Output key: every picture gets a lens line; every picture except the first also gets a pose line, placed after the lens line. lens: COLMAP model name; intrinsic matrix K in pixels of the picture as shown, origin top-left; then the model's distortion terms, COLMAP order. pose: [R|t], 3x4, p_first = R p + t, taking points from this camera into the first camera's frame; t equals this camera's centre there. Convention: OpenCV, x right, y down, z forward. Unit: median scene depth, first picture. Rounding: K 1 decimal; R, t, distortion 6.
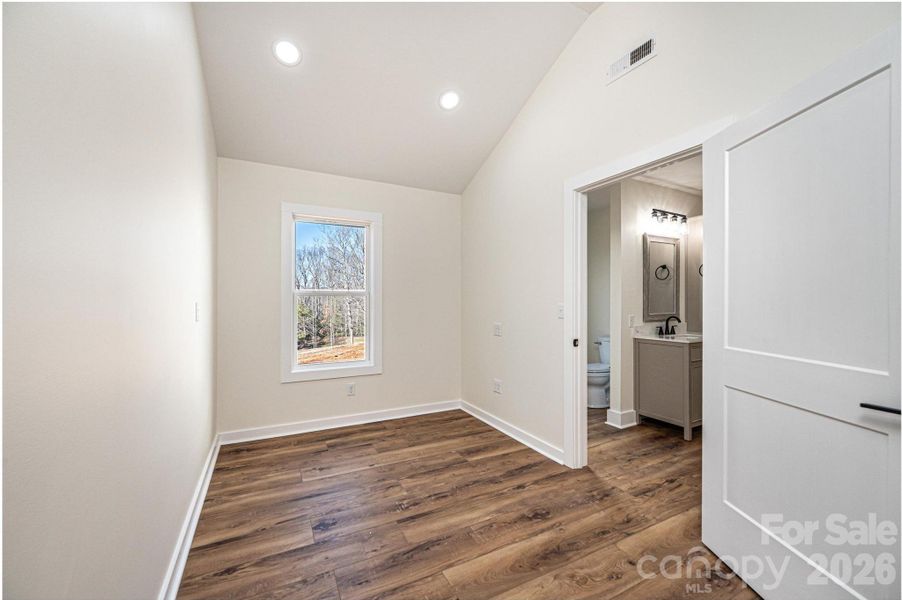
lens RADIAL K [[356.7, 0, 456.2], [0, 356.7, 299.4], [0, 0, 1]] dist [0.003067, 0.000082]
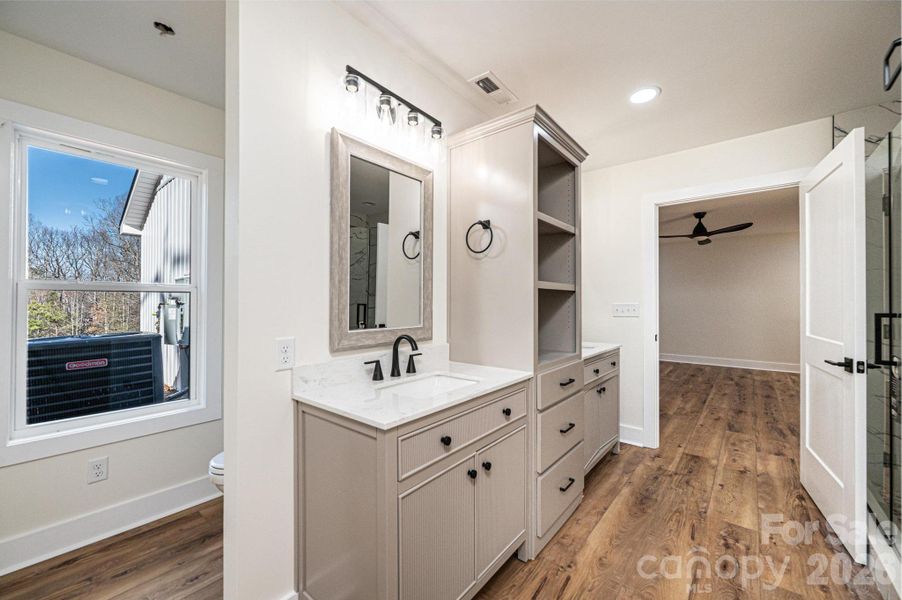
lens RADIAL K [[356.7, 0, 448.6], [0, 356.7, 297.7], [0, 0, 1]] dist [0.003067, 0.000082]
pose [[0.927179, 0.003929, 0.374597, 0.501419], [-0.001361, 0.999974, -0.007118, 0.004815], [-0.374615, 0.006090, 0.927160, 0.586026]]
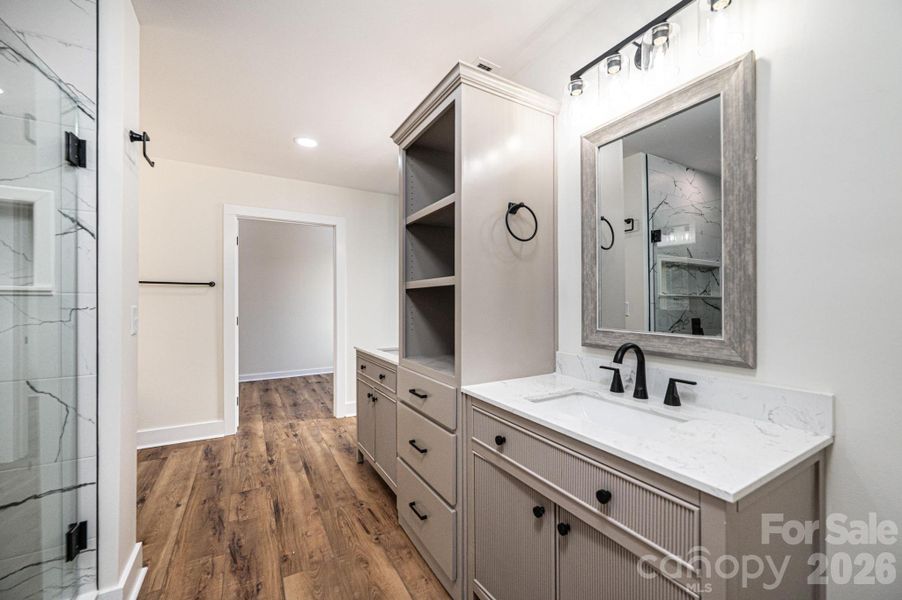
lens RADIAL K [[356.7, 0, 446.7], [0, 356.7, 302.7], [0, 0, 1]] dist [0.003067, 0.000082]
pose [[0.029846, -0.002388, -0.999552, 1.336170], [0.004706, 0.999986, -0.002249, 0.012053], [0.999543, -0.004636, 0.029857, 1.044333]]
